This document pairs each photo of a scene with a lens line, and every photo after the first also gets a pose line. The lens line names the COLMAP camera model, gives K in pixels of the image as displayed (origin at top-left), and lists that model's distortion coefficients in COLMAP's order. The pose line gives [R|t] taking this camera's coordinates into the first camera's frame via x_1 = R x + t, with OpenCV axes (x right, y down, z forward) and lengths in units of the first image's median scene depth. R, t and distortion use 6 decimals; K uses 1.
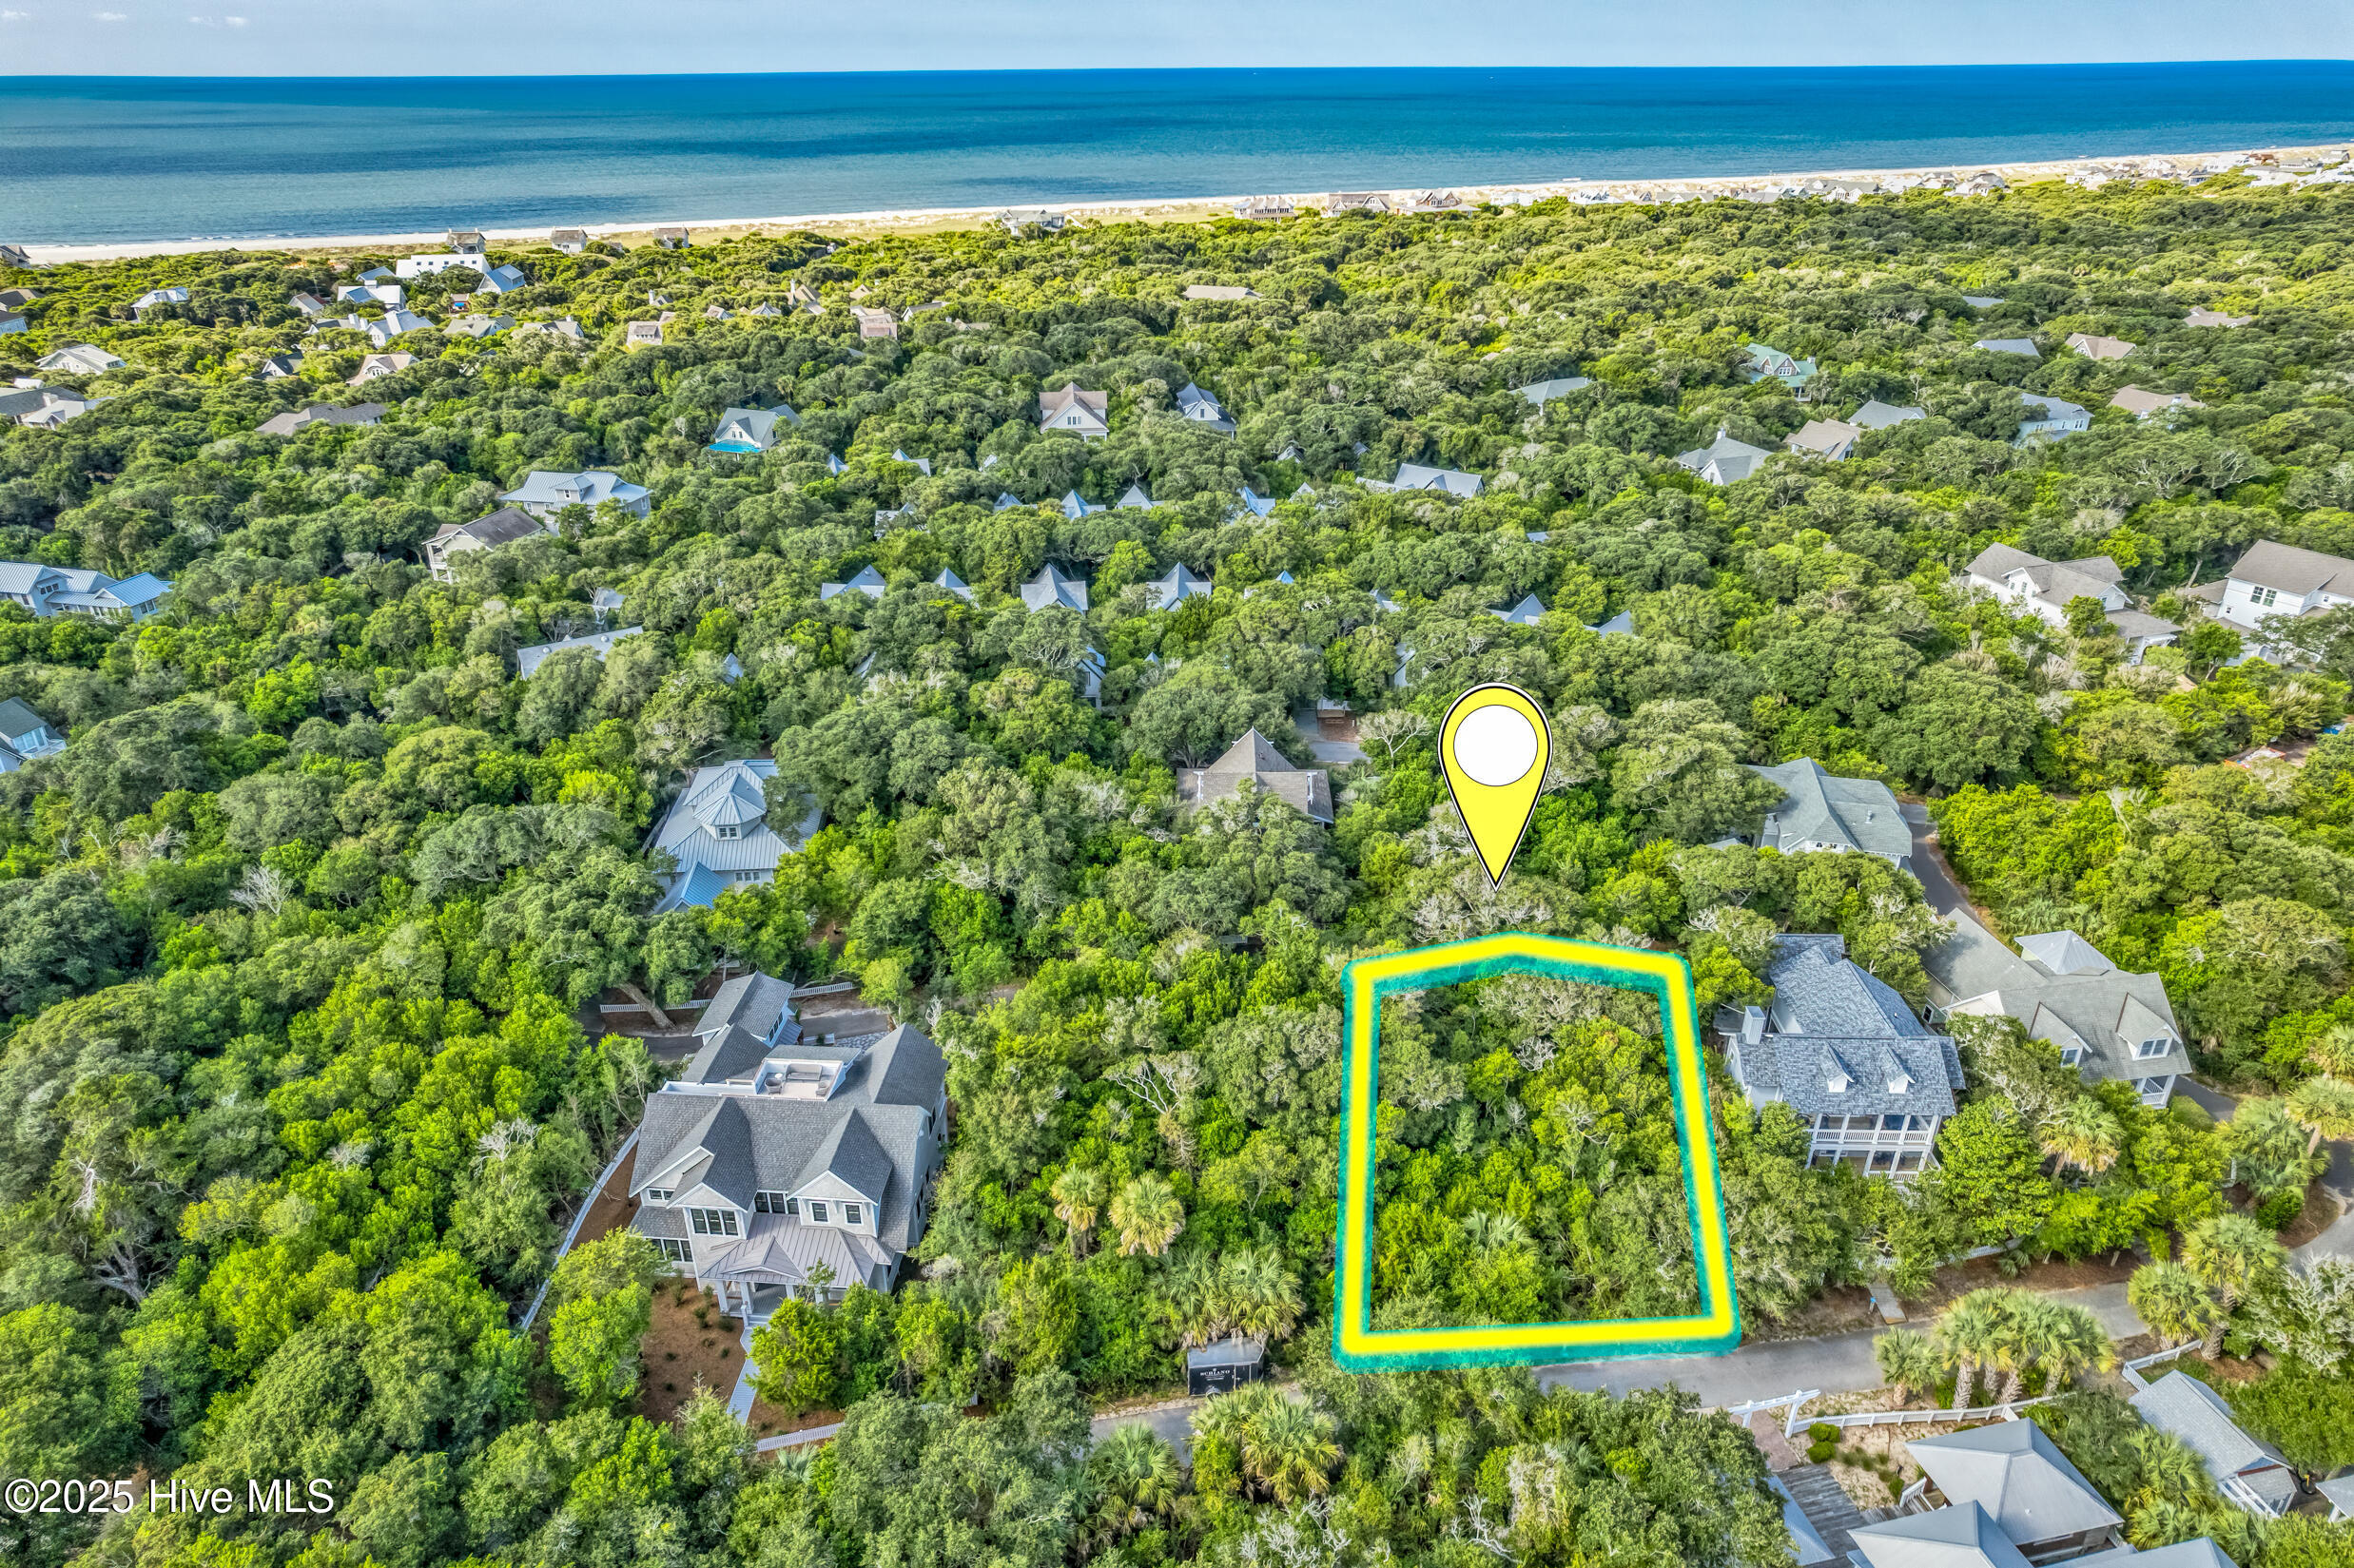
lens RADIAL K [[1515.2, 0, 1177.0], [0, 1515.2, 784.0], [0, 0, 1]] dist [-0.054858, 0.058225]
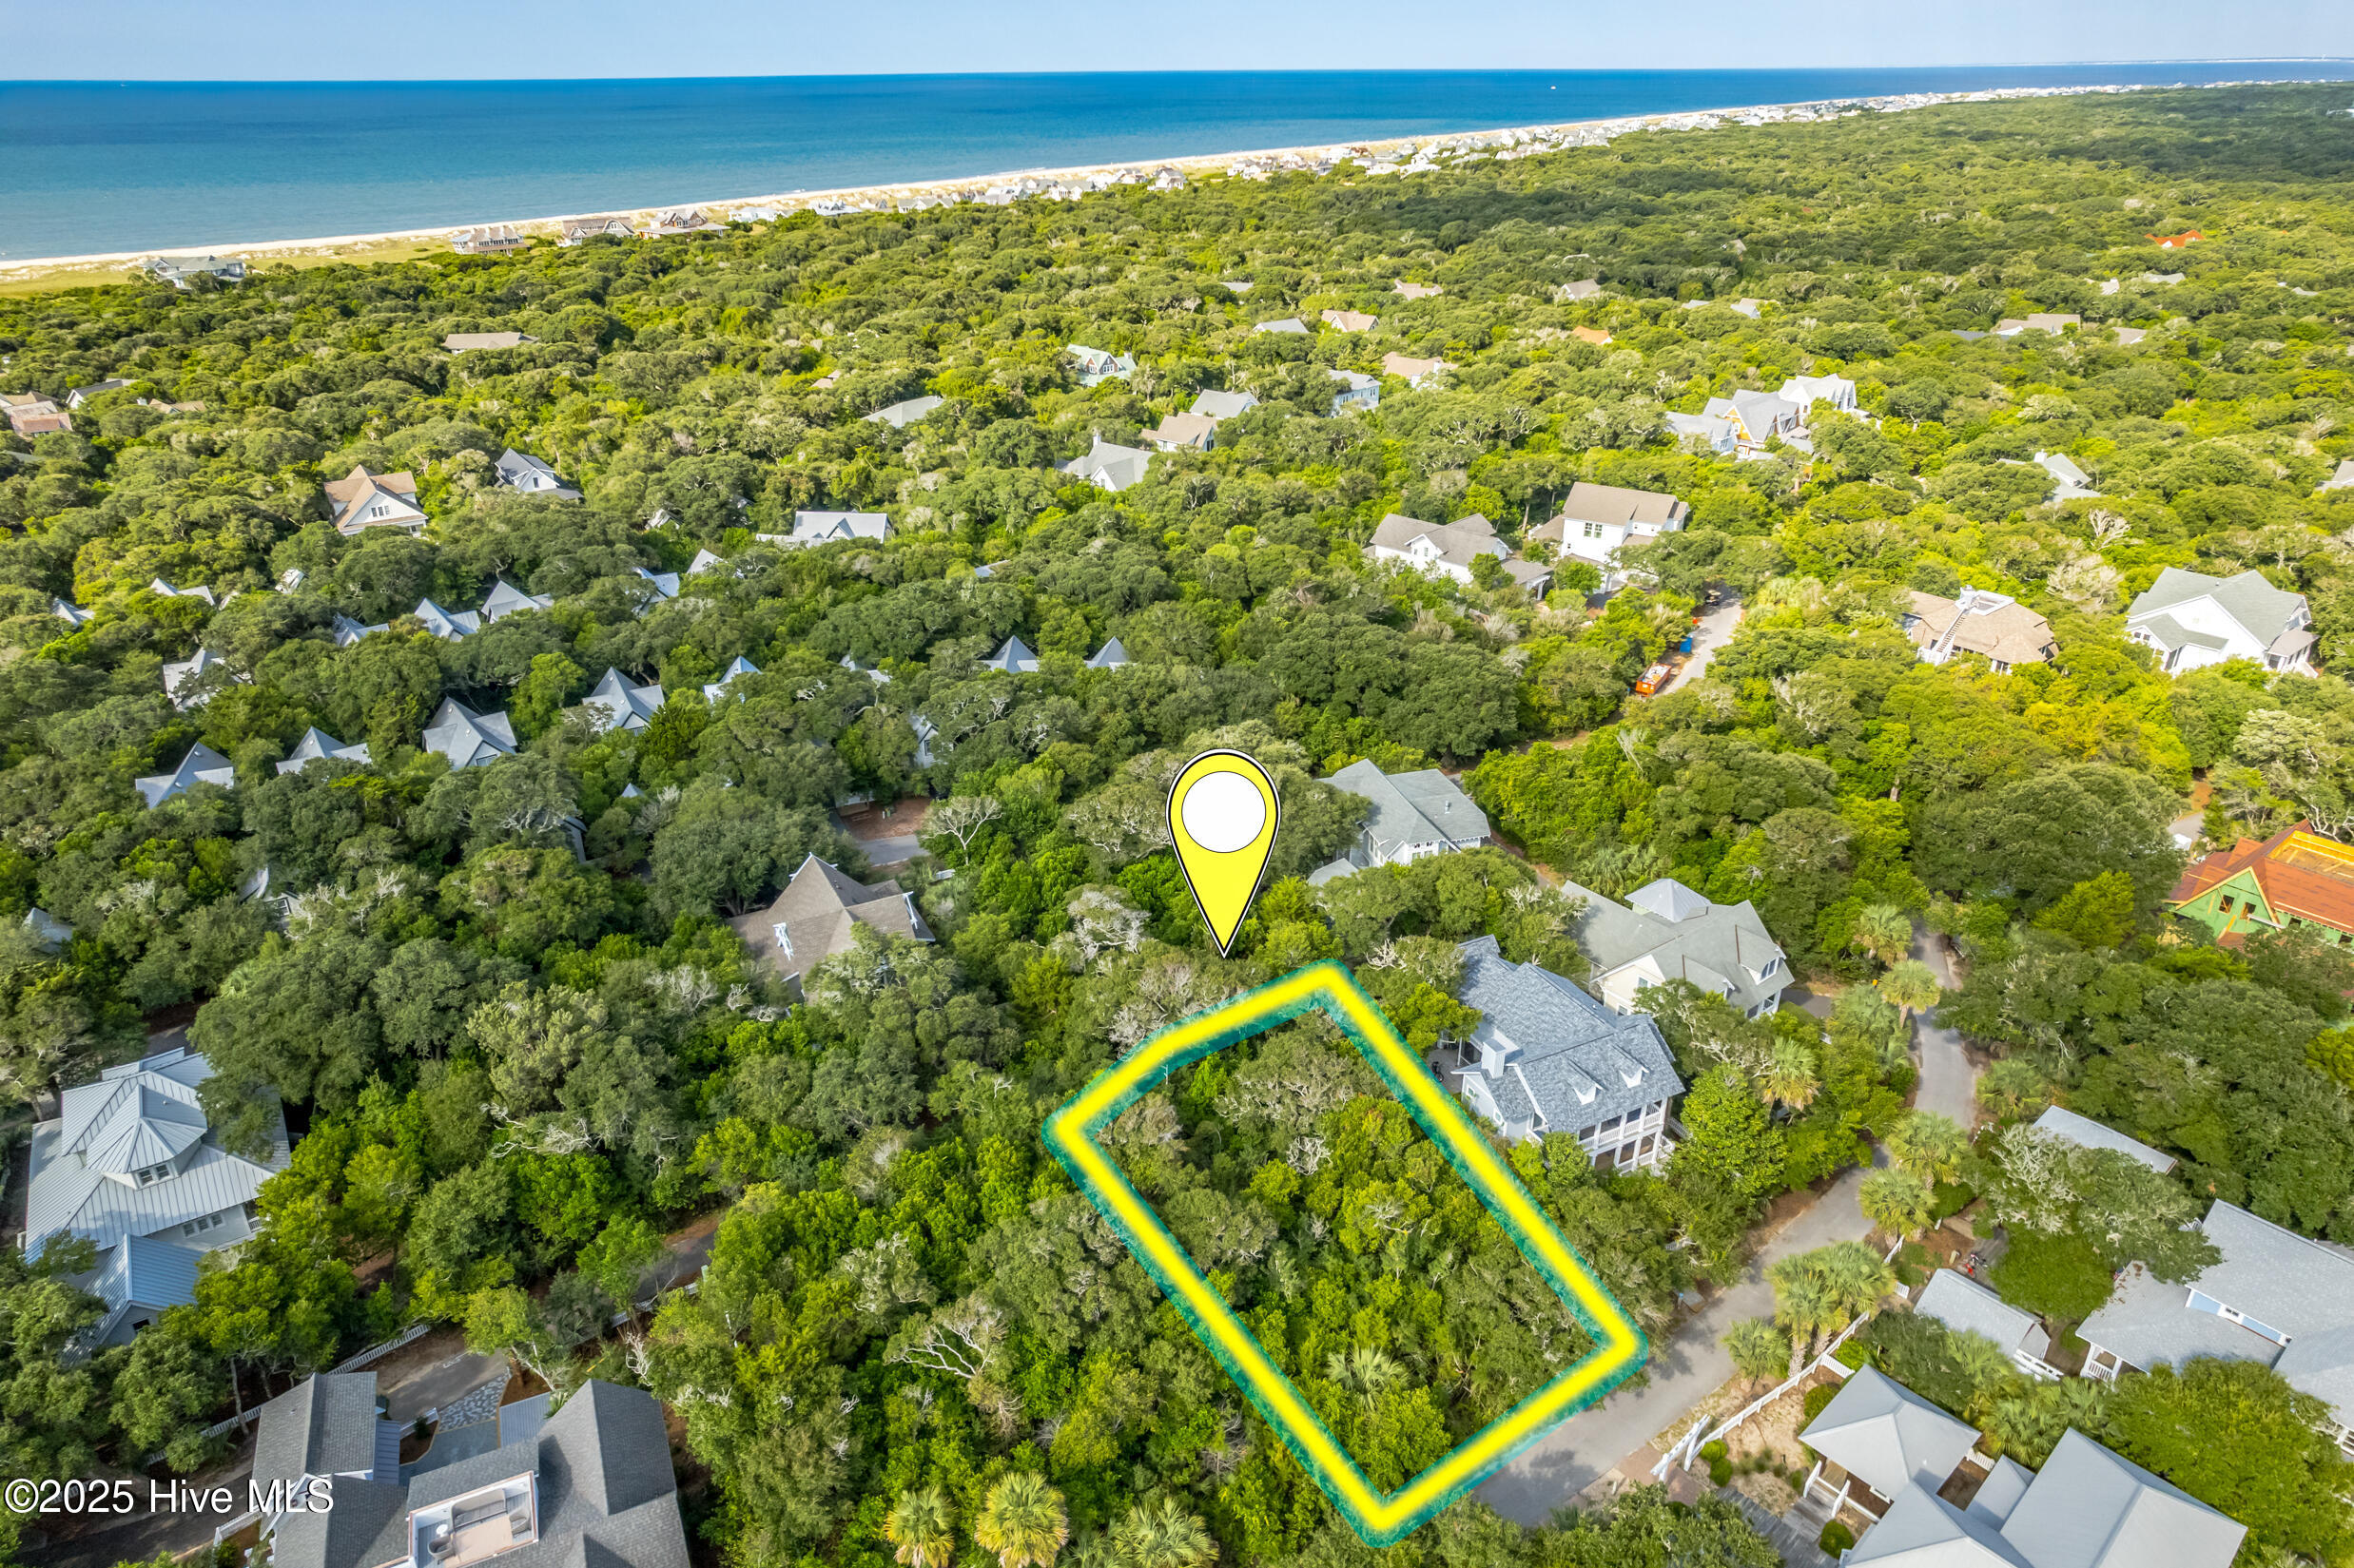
lens RADIAL K [[1496.7, 0, 1177.0], [0, 1496.7, 784.0], [0, 0, 1]] dist [-0.054351, 0.059627]
pose [[0.876556, -0.210250, 0.432950, -0.092854], [0.210423, 0.976424, 0.048148, -0.053637], [-0.432866, 0.048898, 0.900131, 0.103572]]
